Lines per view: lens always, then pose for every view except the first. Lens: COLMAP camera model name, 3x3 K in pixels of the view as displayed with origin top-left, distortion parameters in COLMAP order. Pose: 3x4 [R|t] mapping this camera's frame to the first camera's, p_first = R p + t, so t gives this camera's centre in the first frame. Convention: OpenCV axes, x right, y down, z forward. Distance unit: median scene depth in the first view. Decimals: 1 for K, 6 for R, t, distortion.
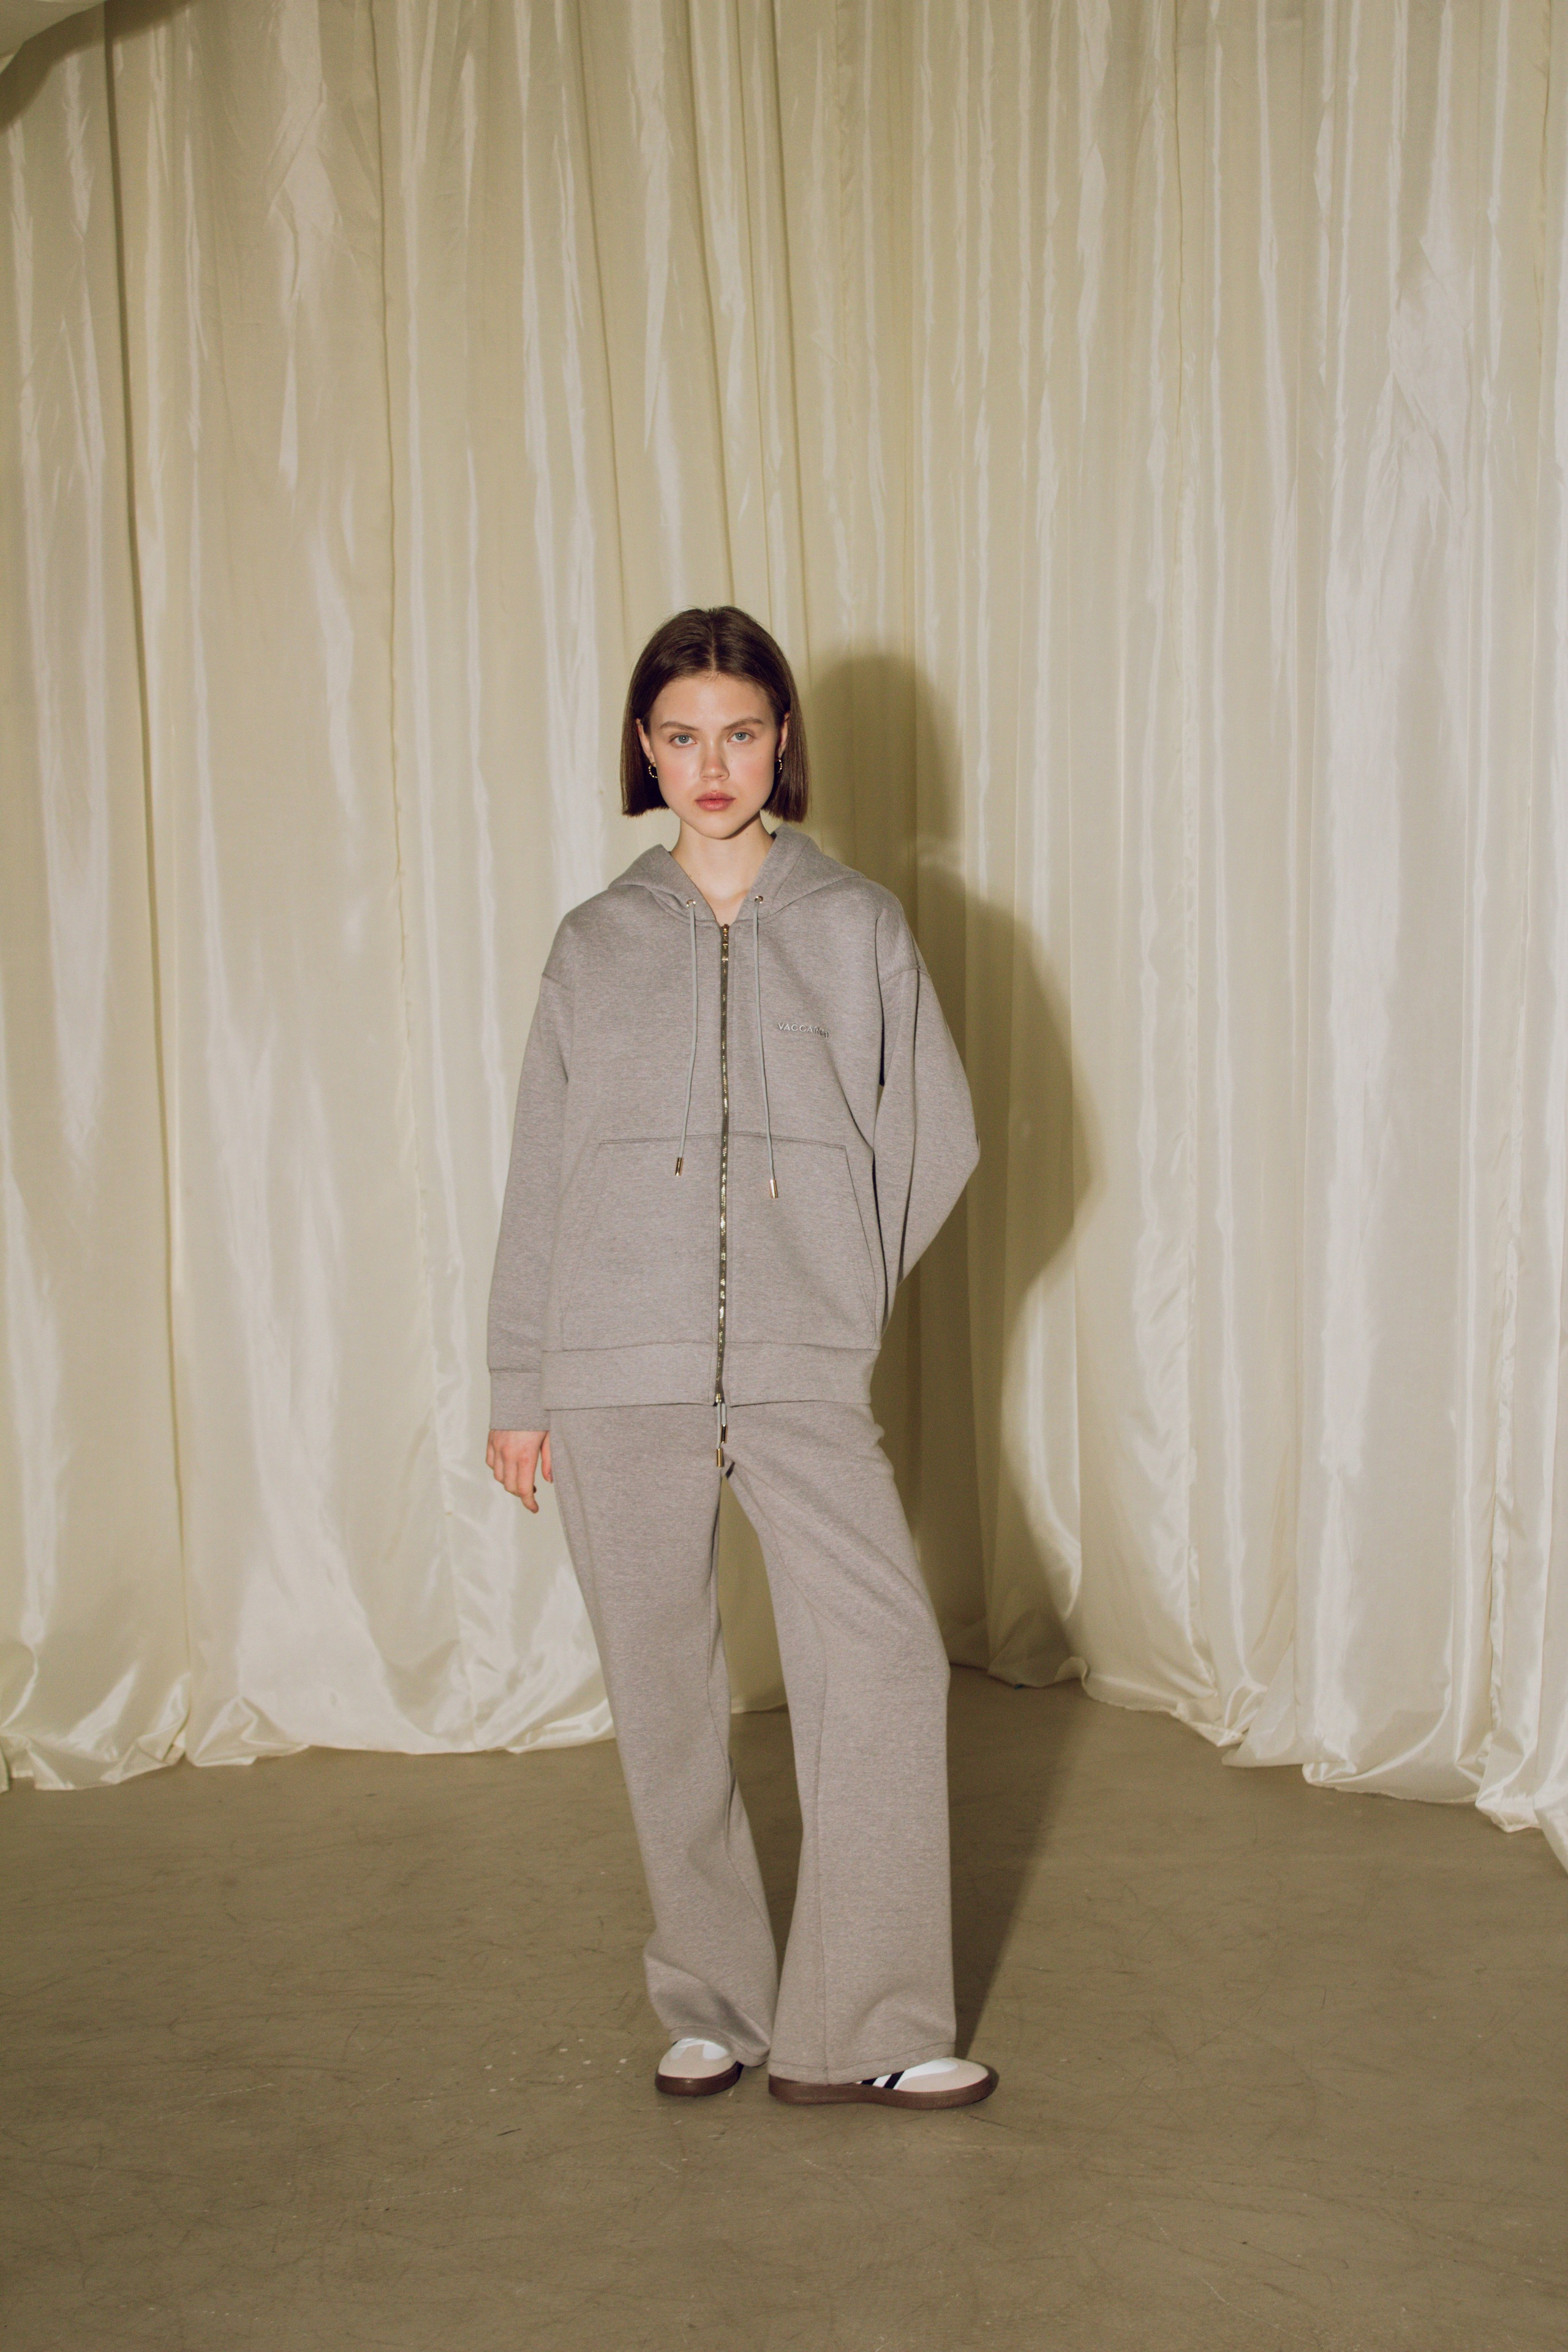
lens RADIAL K [[4091.3, 0, 784.0], [0, 4091.3, 1176.0], [0, 0, 1]] dist [0.014607, 0.144029]
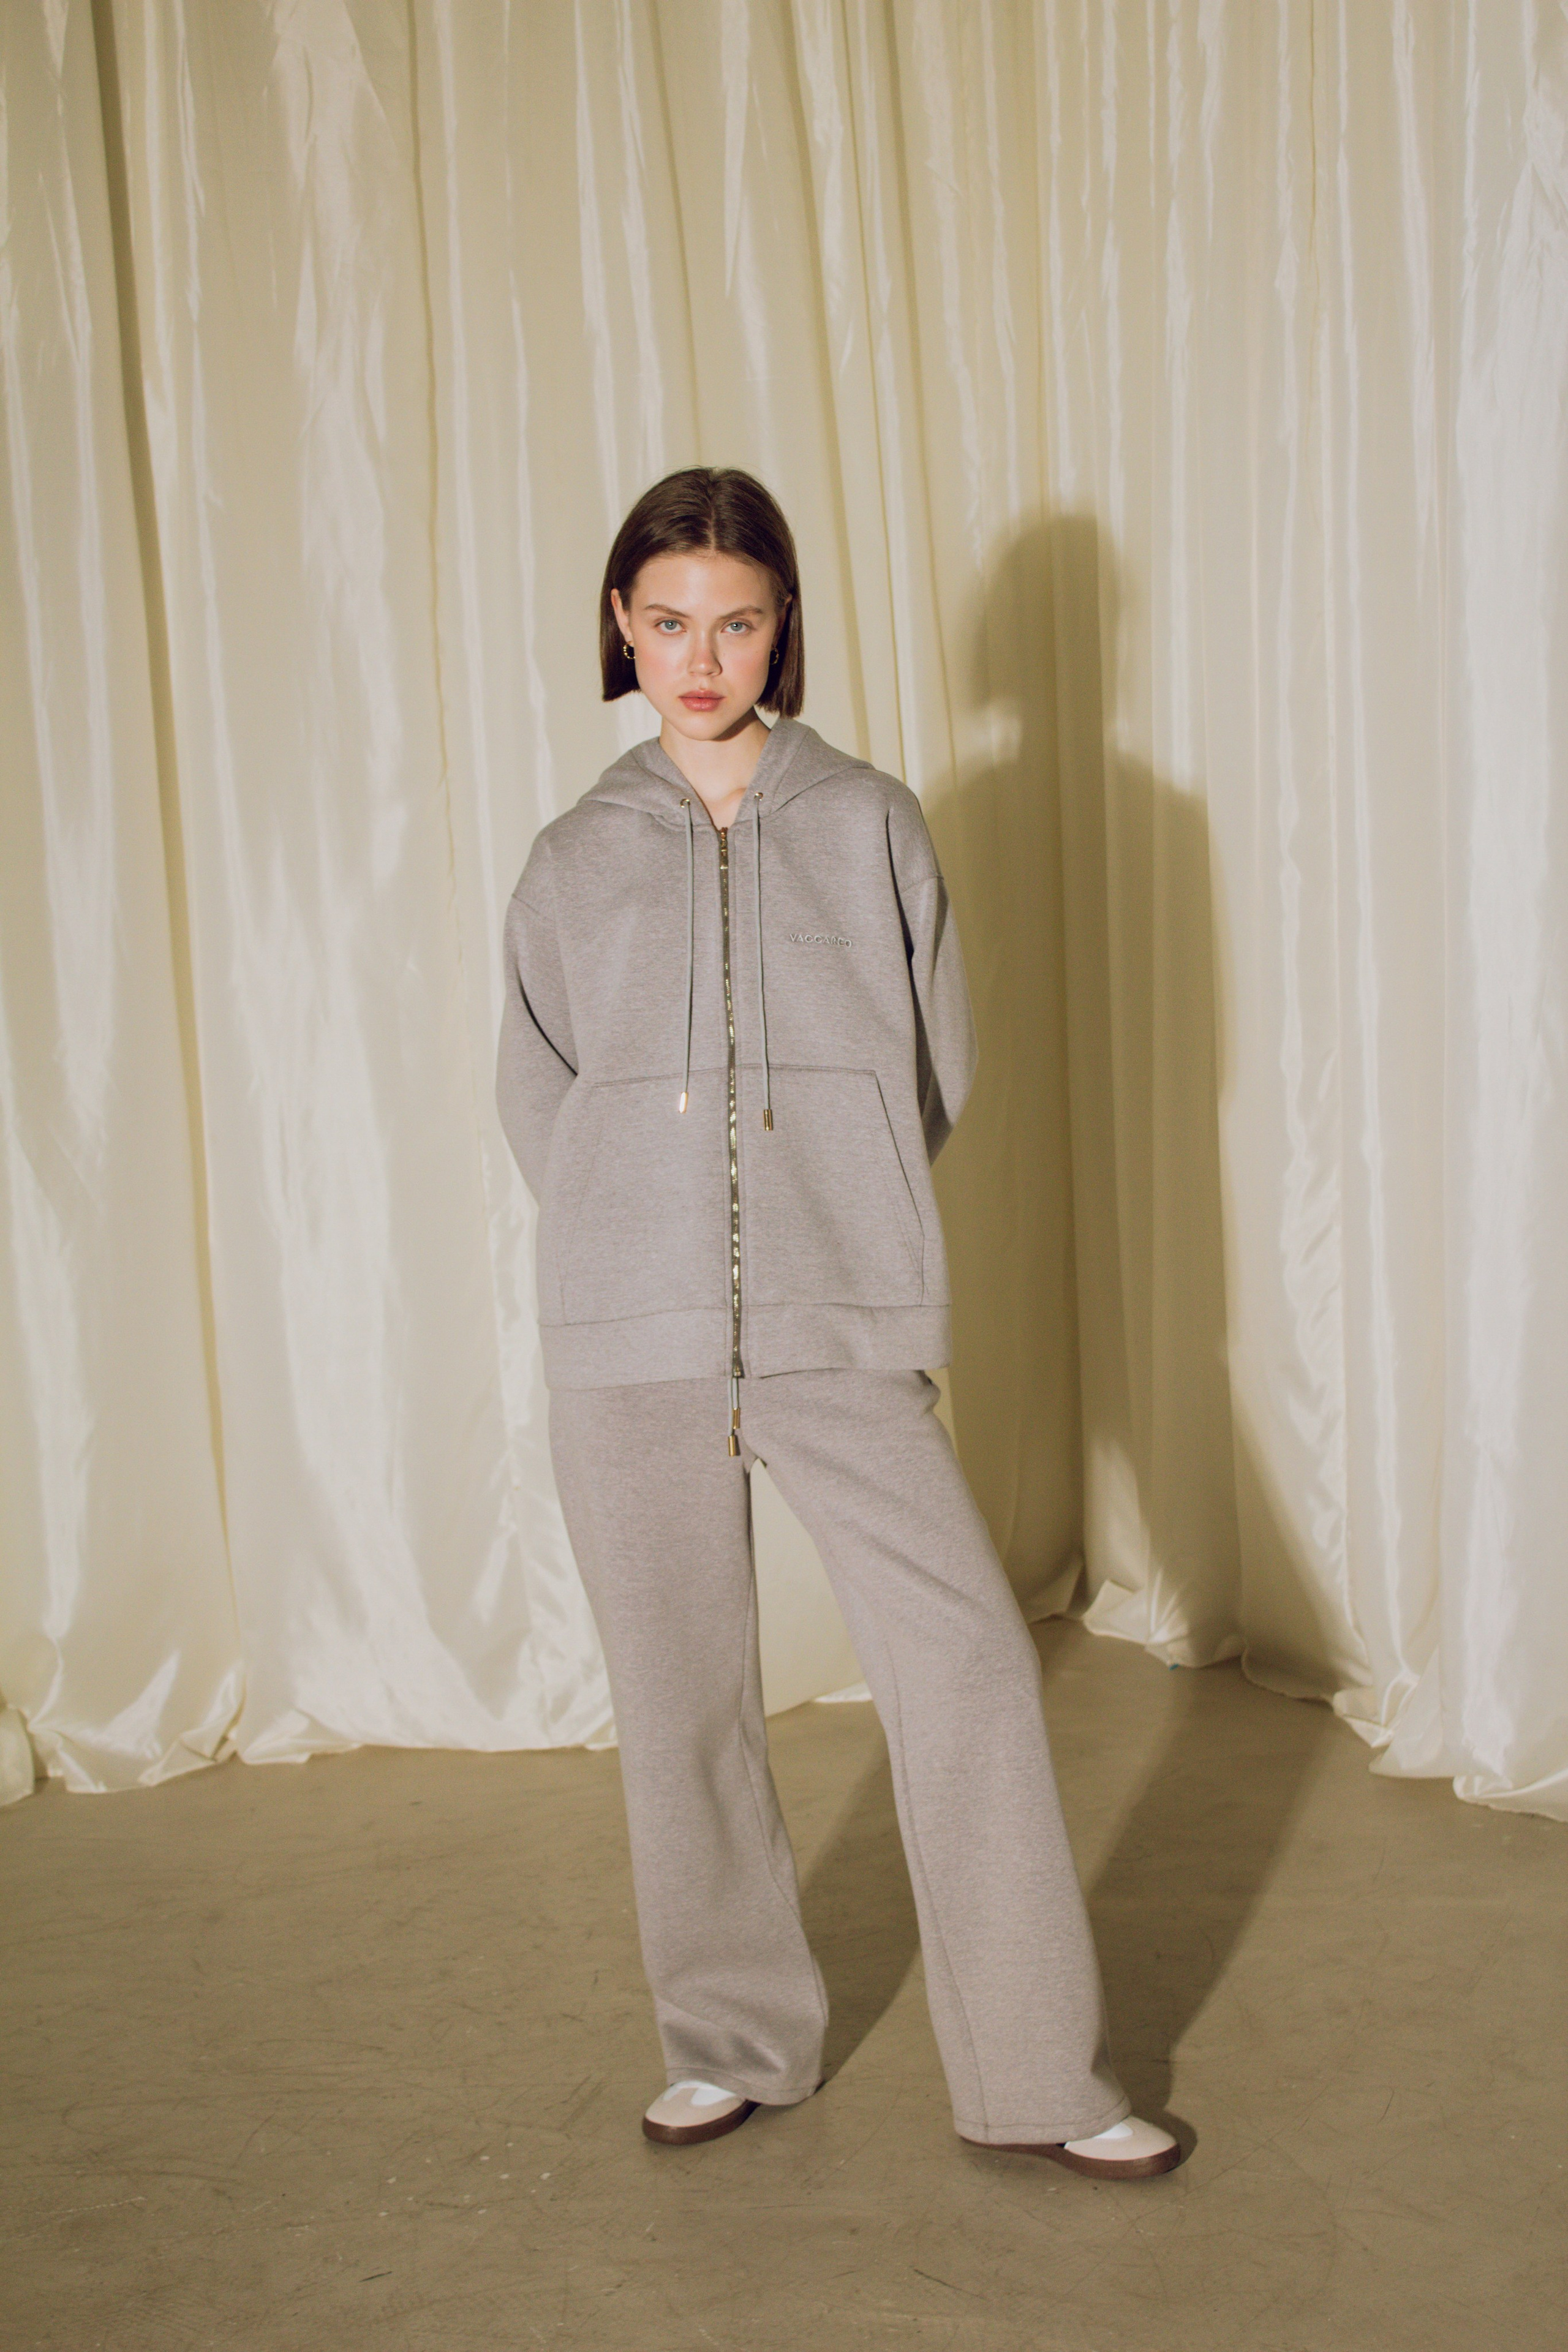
lens RADIAL K [[3900.3, 0, 784.0], [0, 3900.3, 1176.0], [0, 0, 1]] dist [-0.003237, 0.123652]
pose [[0.991788, -0.014894, -0.127022, 0.089563], [0.019489, 0.999197, 0.035002, -0.015567], [0.126399, -0.037190, 0.991282, 0.157670]]
